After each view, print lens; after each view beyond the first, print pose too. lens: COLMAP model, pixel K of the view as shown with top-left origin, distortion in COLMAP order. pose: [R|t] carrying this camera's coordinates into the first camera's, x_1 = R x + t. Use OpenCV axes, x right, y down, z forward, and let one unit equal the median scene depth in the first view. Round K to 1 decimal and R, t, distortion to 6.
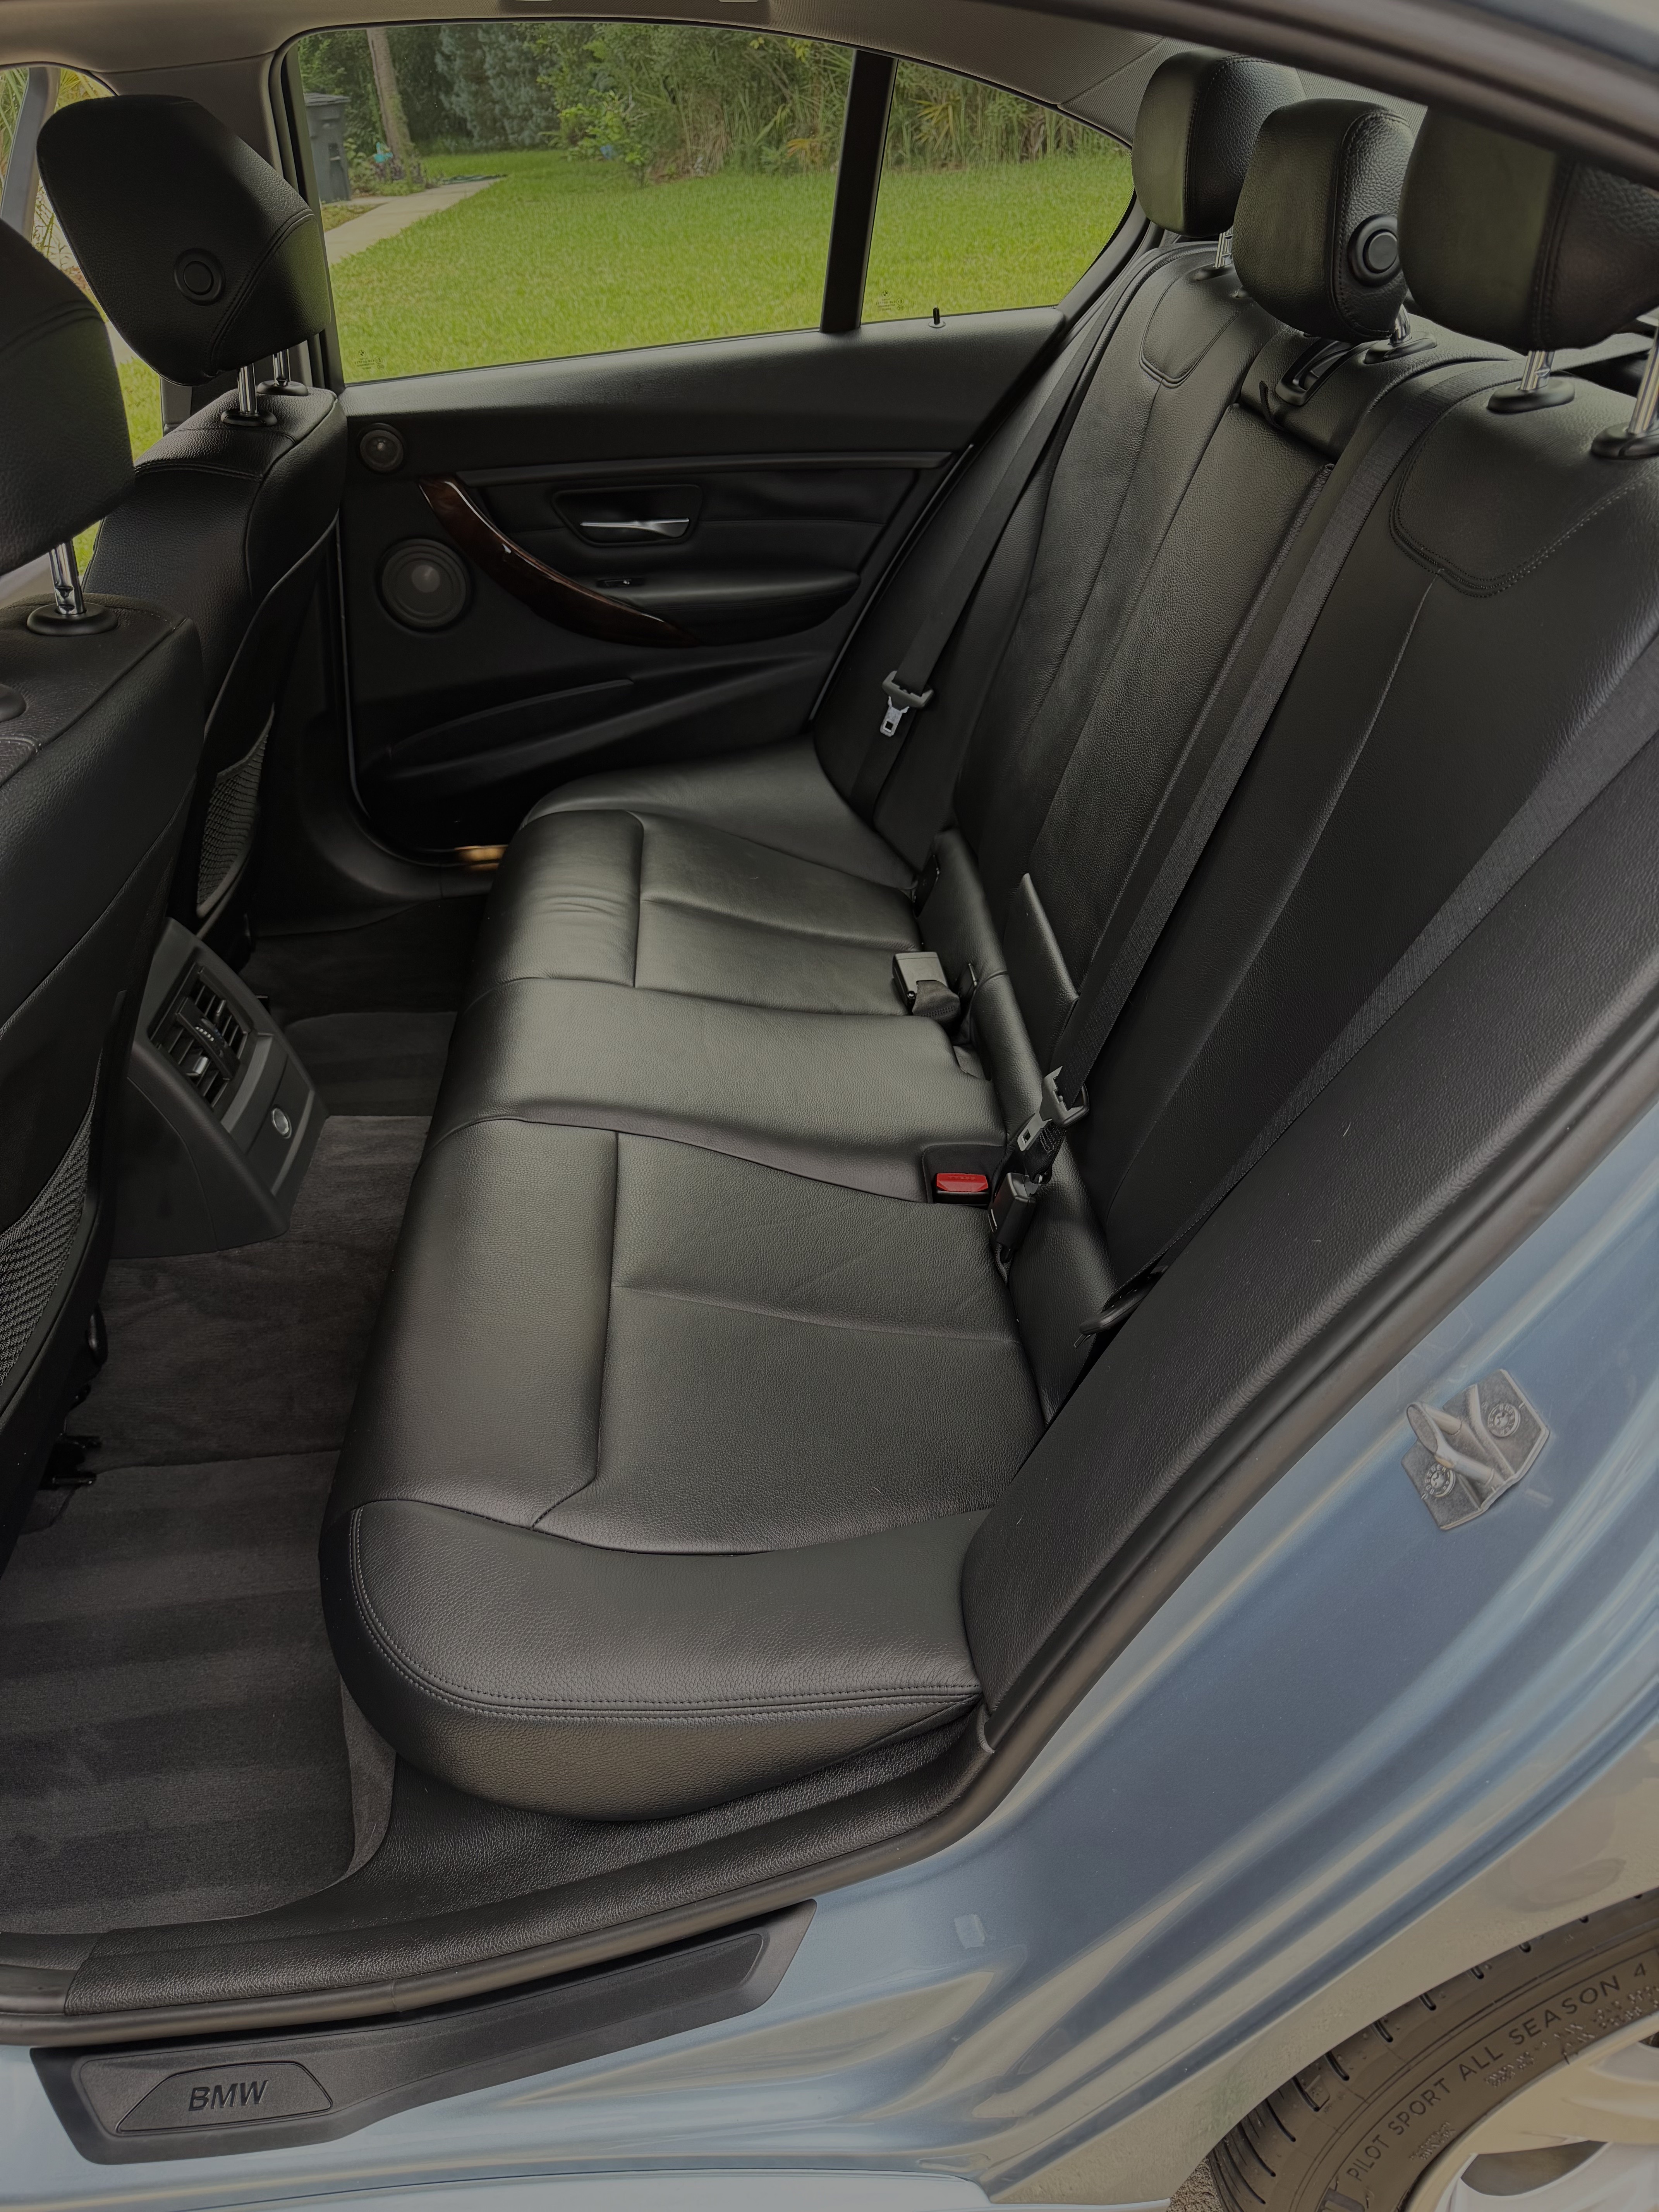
lens RADIAL K [[1565.3, 0, 825.2], [0, 1565.3, 1109.2], [0, 0, 1]] dist [-0.025325, 0.001570]
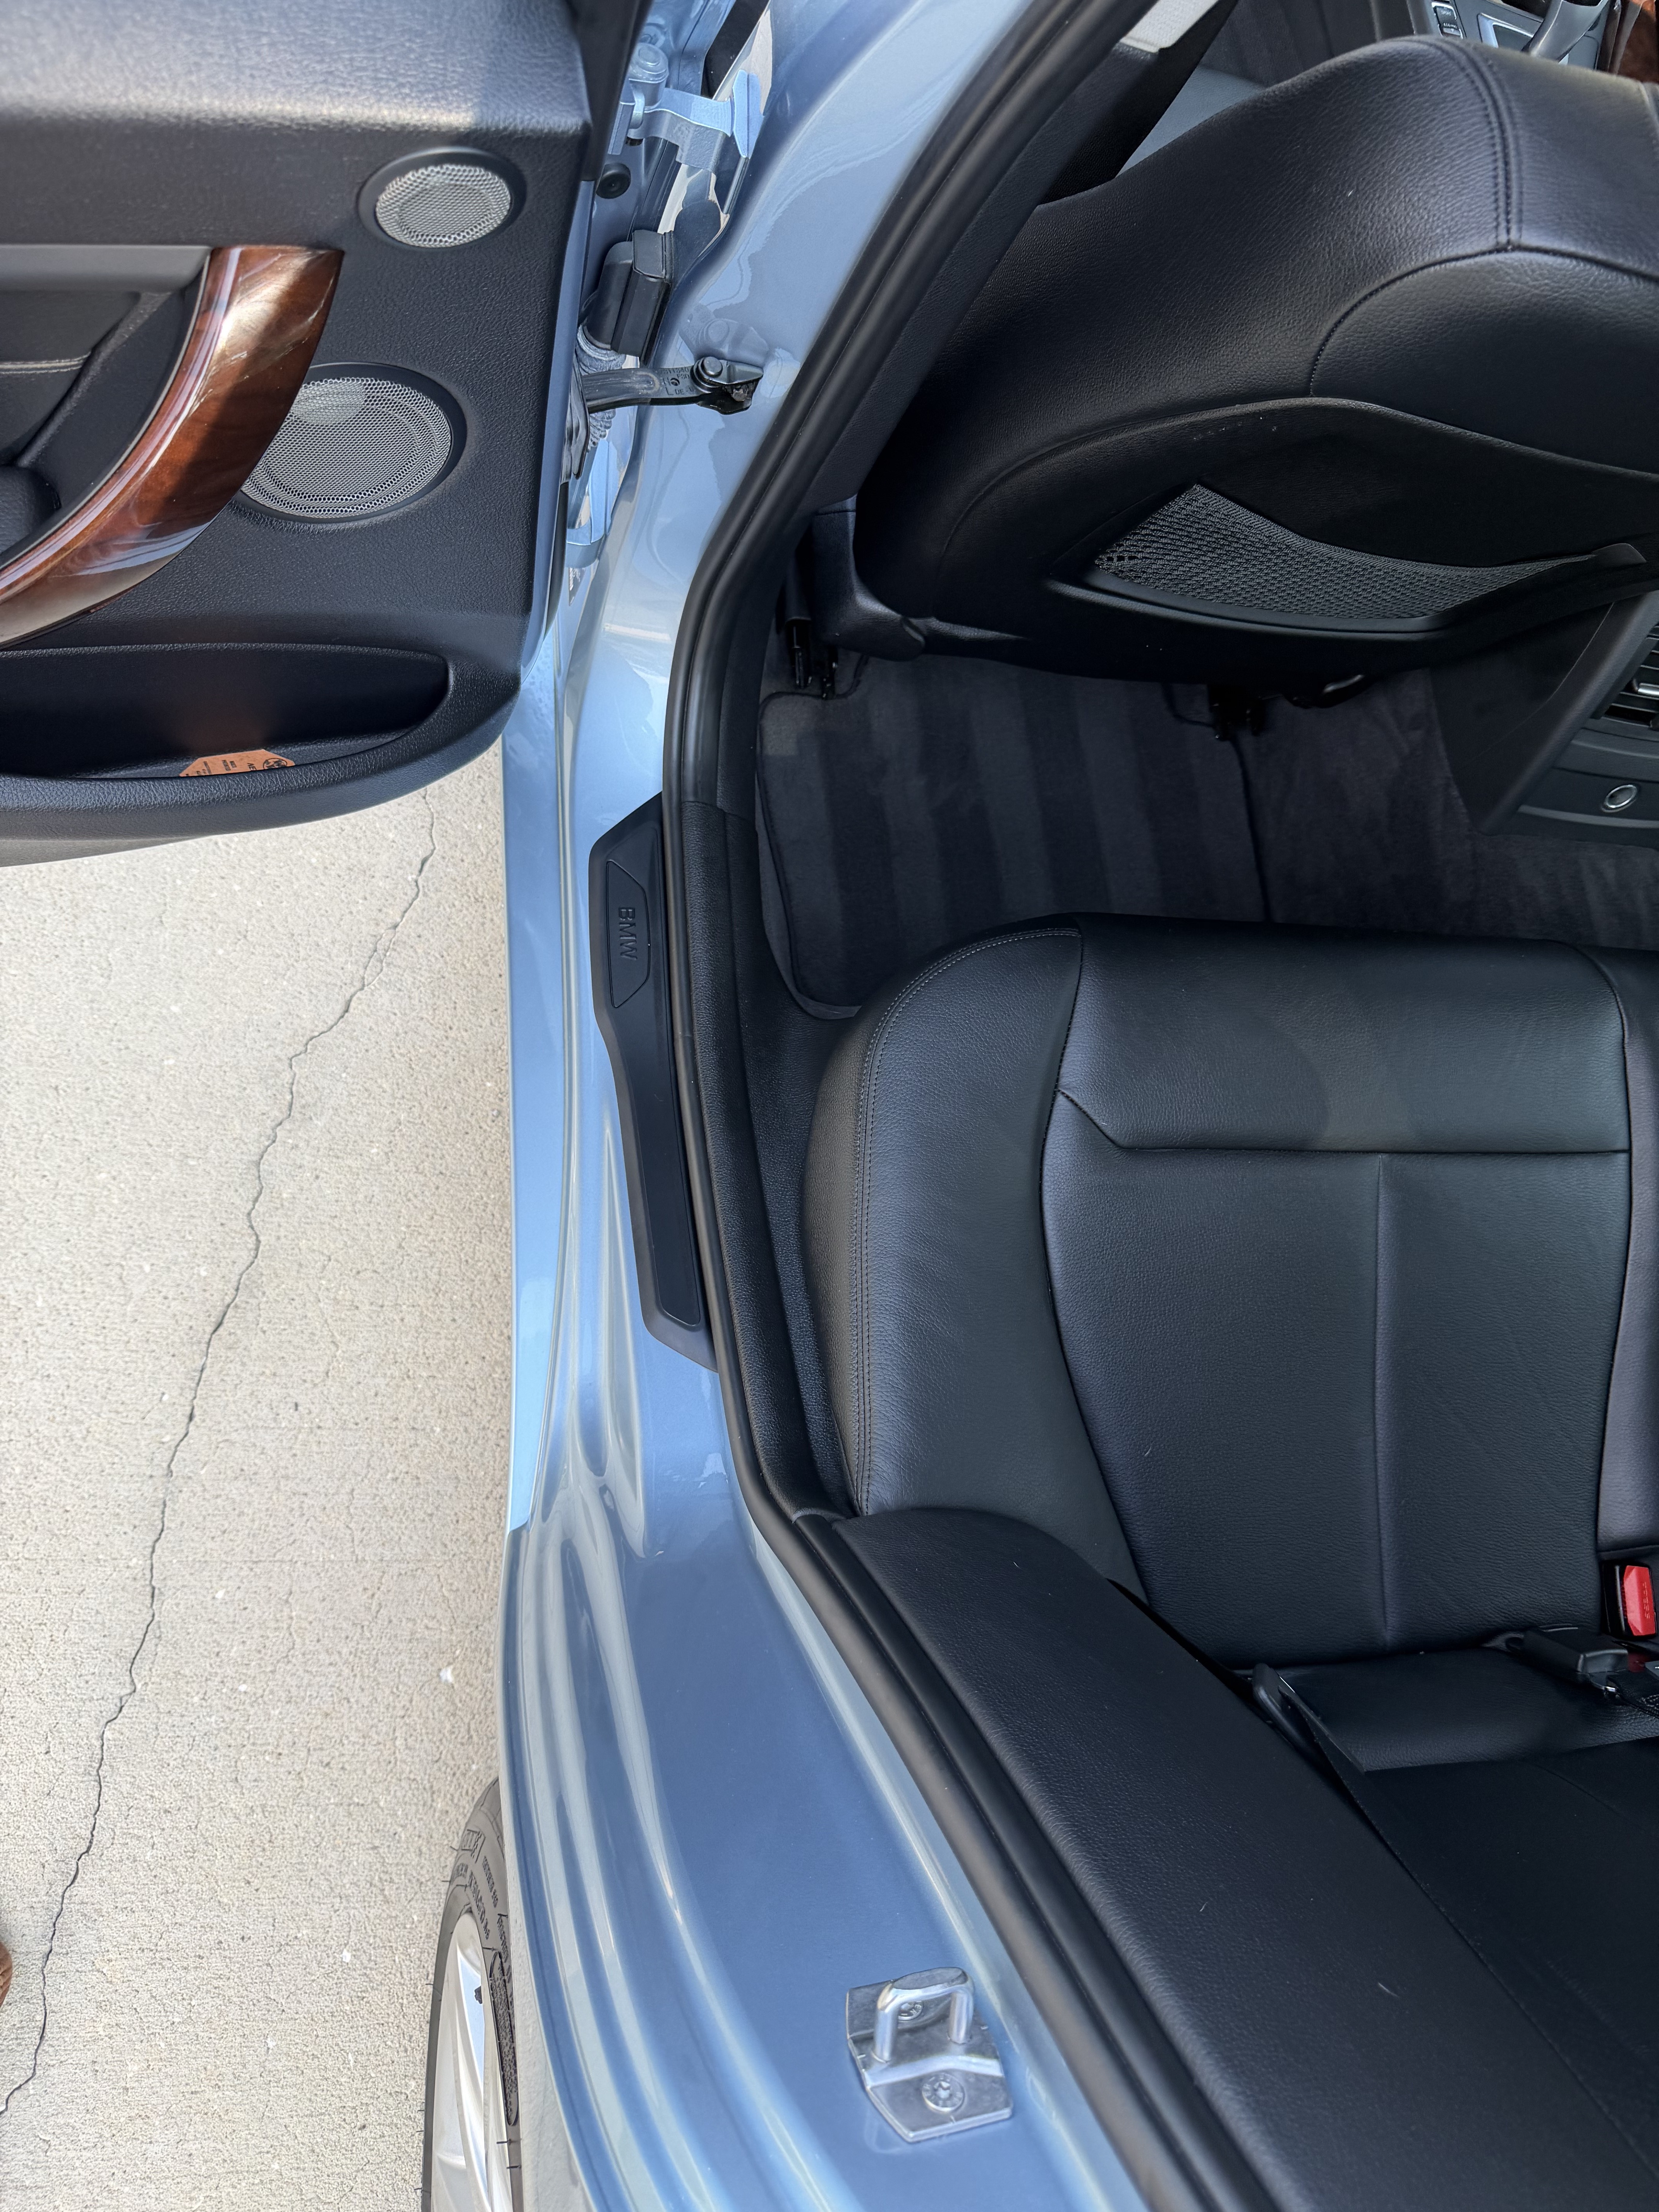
lens RADIAL K [[1565.3, 0, 825.2], [0, 1565.3, 1109.2], [0, 0, 1]] dist [-0.025325, 0.001570]
pose [[-0.019615, 0.953707, -0.300098, 0.130688], [-0.746582, 0.185672, 0.638860, -0.265115], [0.665004, 0.236579, 0.708378, 0.177151]]
